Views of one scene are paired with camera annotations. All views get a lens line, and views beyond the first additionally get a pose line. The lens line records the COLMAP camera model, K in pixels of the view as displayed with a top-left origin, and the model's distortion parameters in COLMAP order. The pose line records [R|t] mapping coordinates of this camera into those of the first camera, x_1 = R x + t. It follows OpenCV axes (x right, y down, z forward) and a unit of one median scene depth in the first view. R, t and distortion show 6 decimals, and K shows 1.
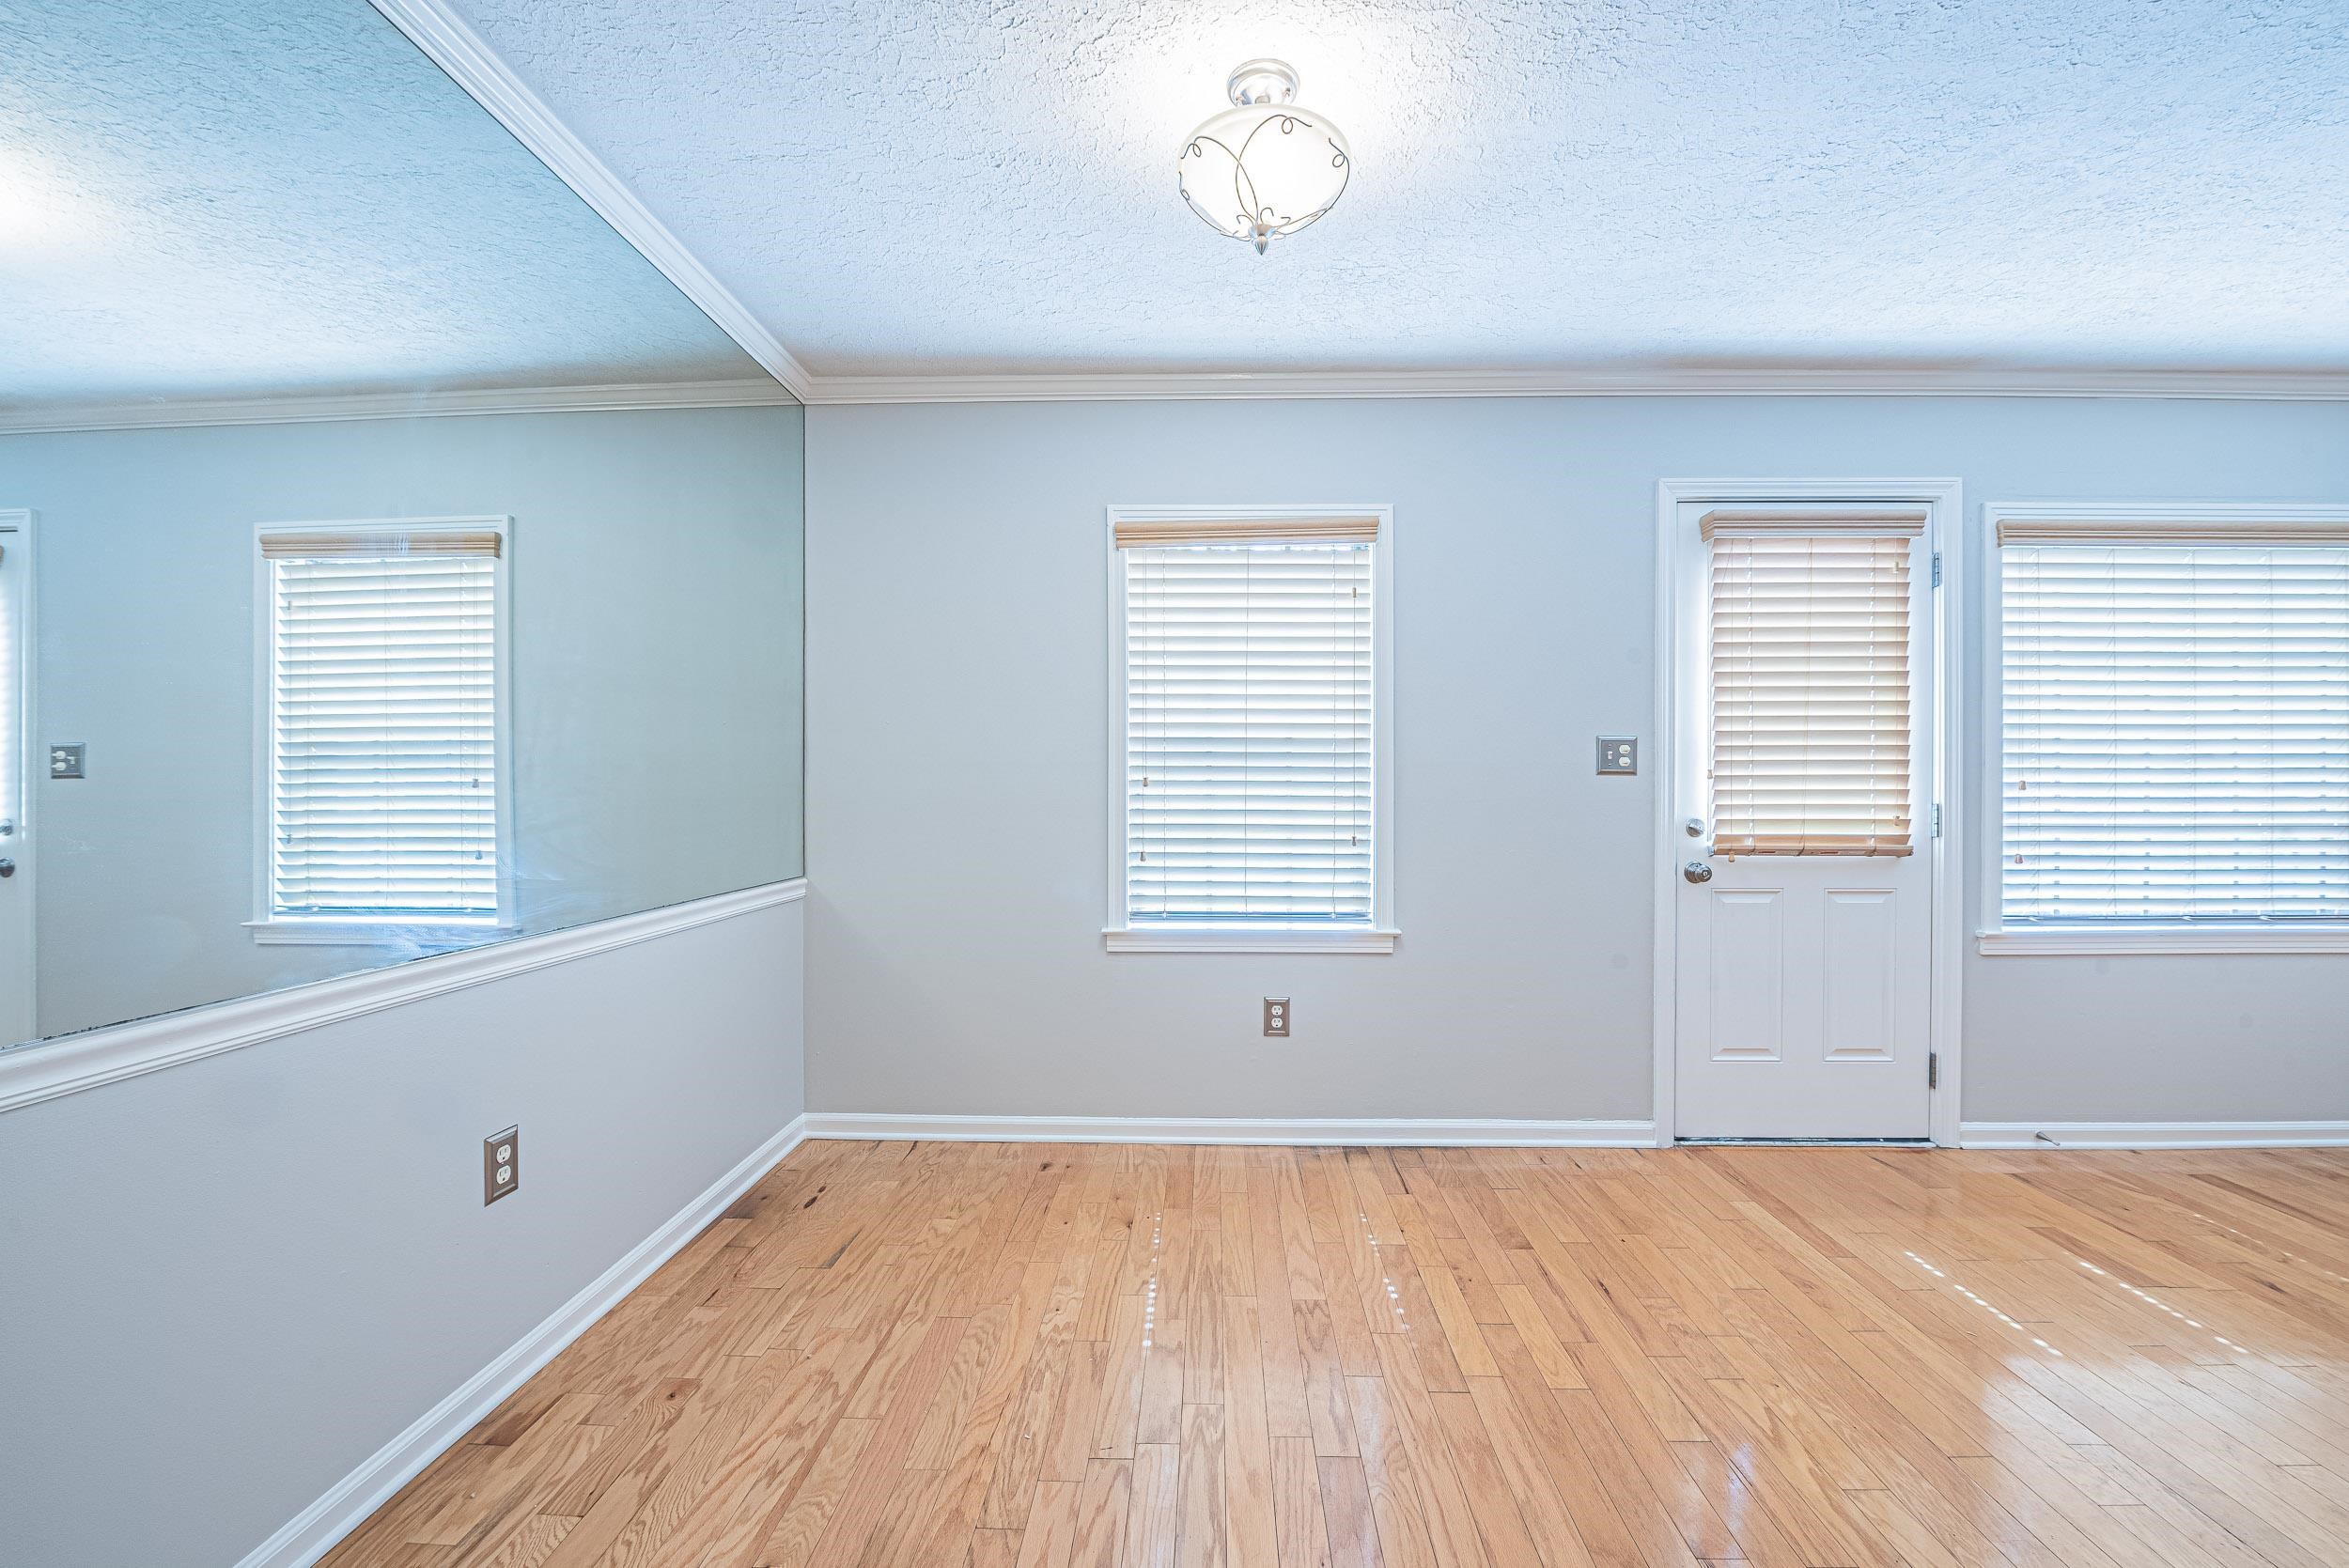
lens RADIAL K [[955.9, 0, 1166.0], [0, 955.9, 789.0], [0, 0, 1]] dist [-0.013815, -0.000825]
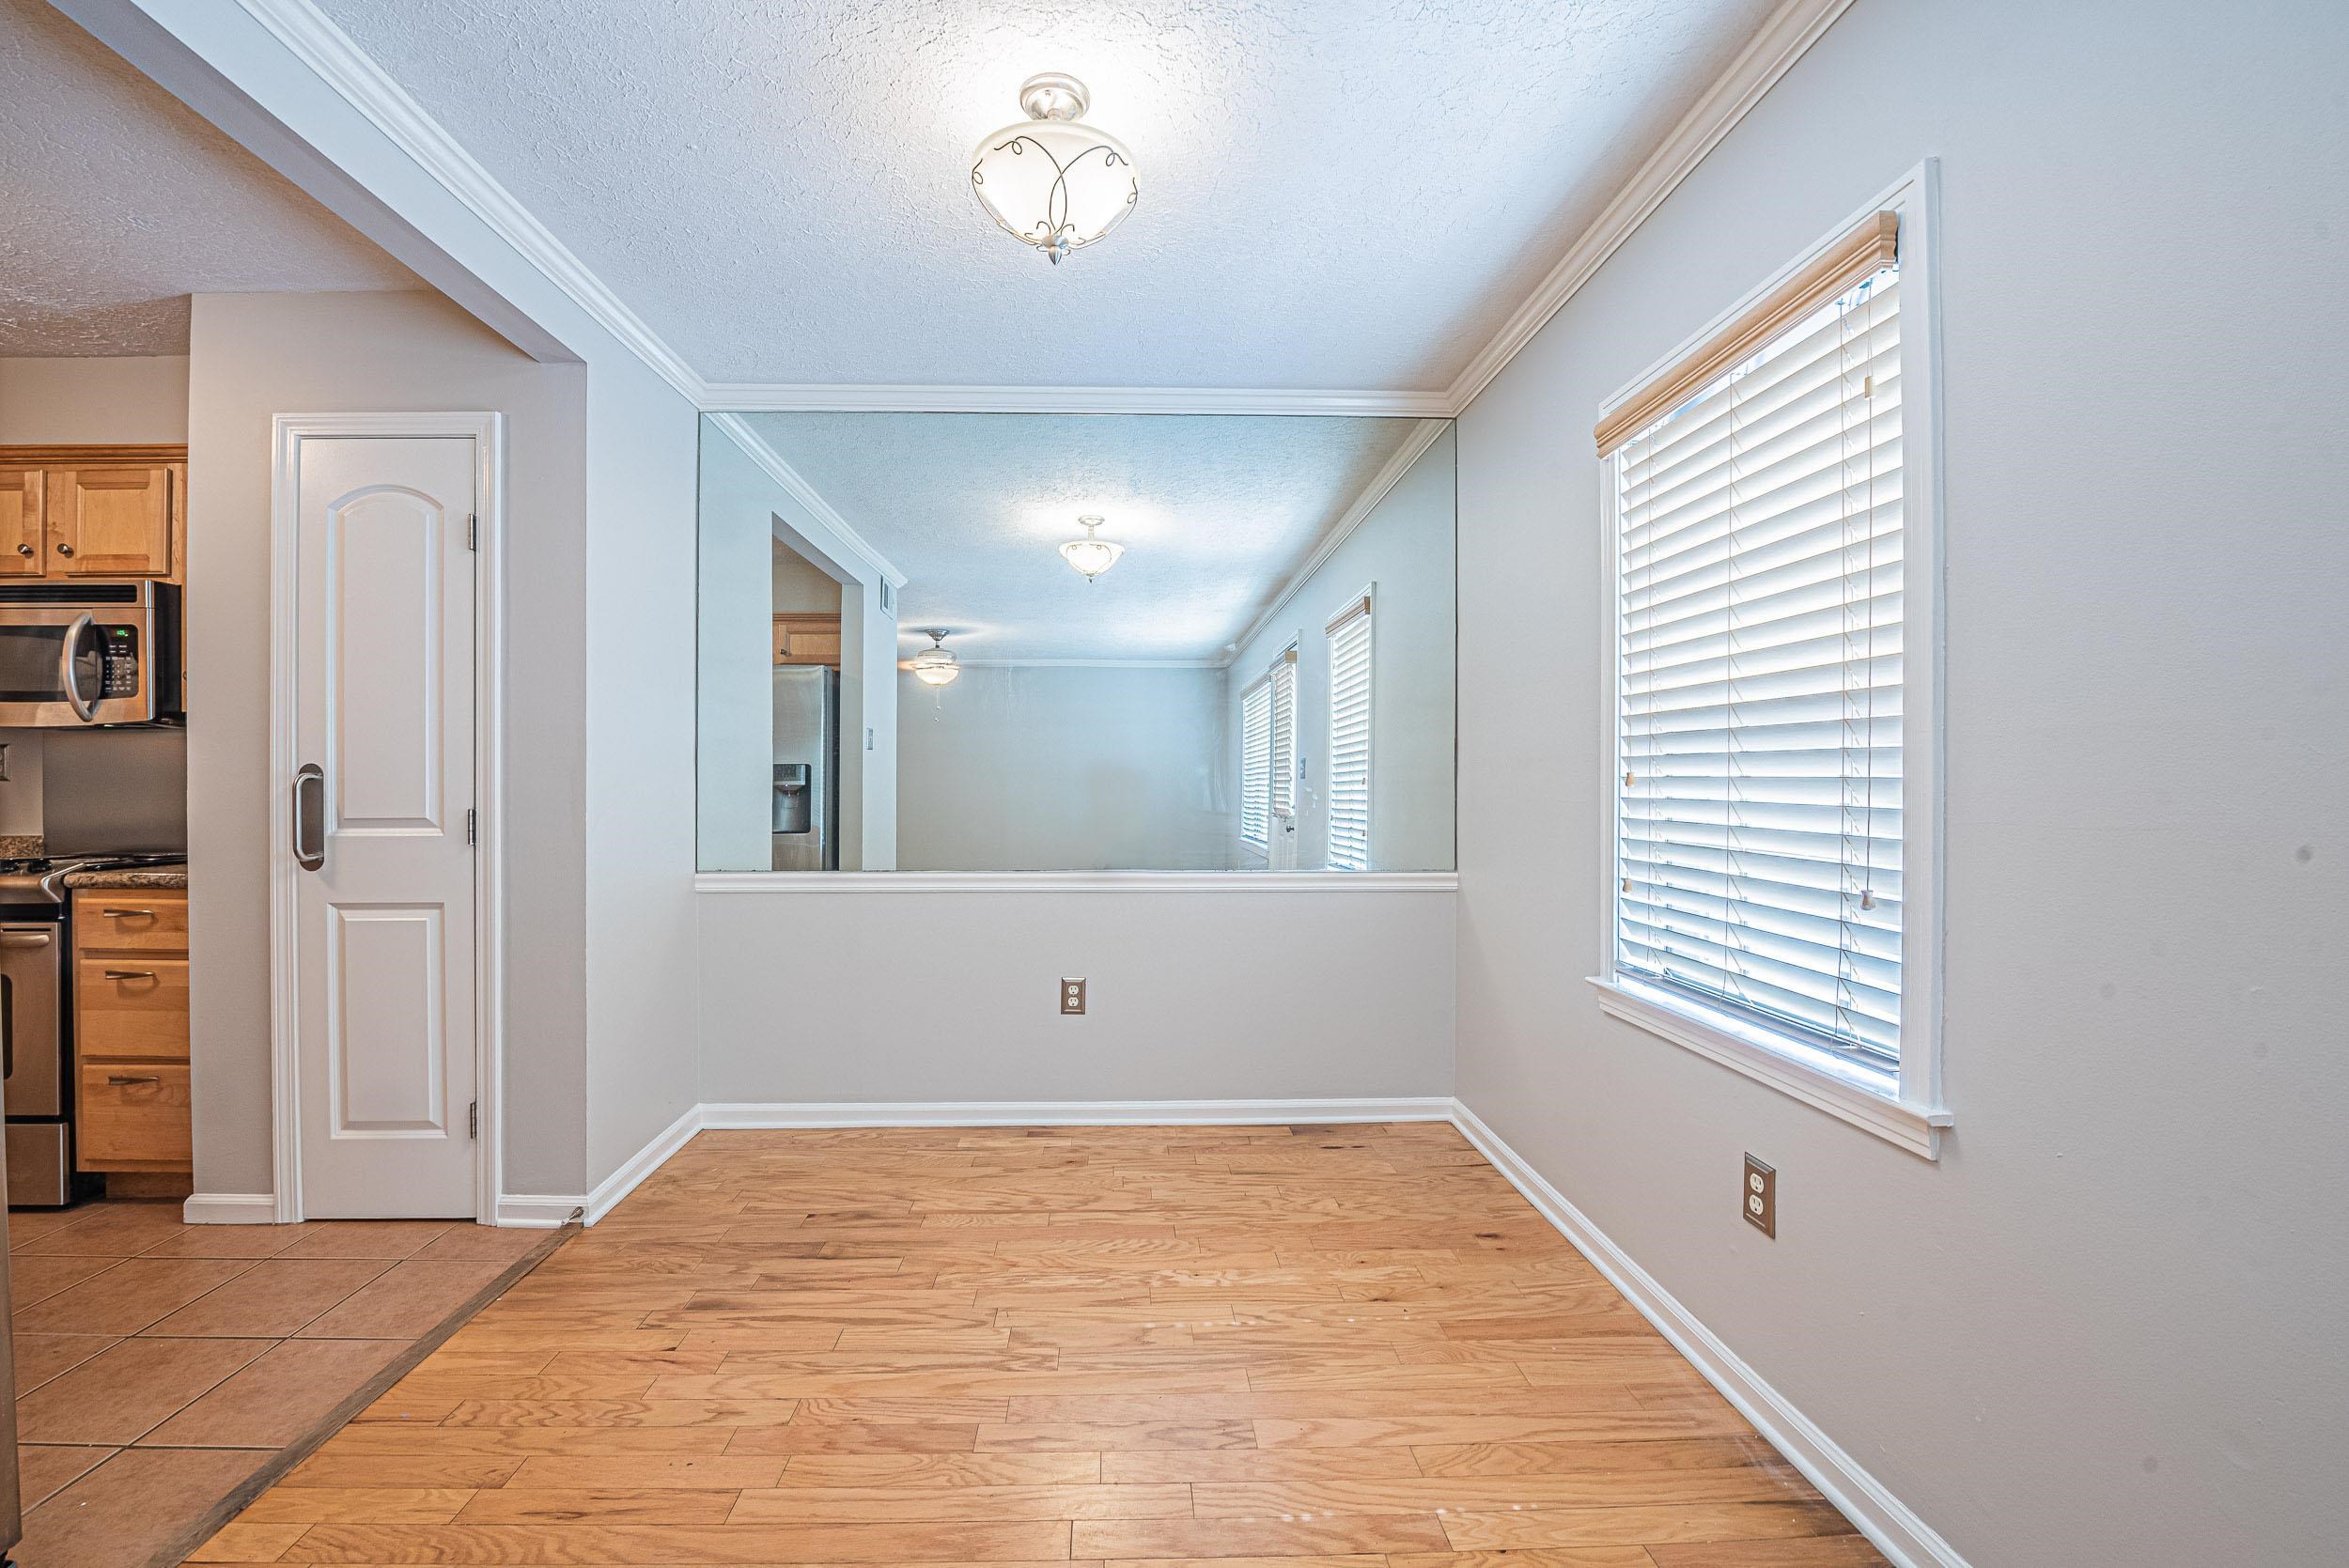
lens RADIAL K [[955.9, 0, 1123.7], [0, 955.9, 783.9], [0, 0, 1]] dist [-0.013815, -0.000825]
pose [[0.045683, 0.001010, -0.998955, 0.672377], [0.000458, 0.999999, 0.001032, -0.004676], [0.998956, -0.000504, 0.045682, 0.614082]]
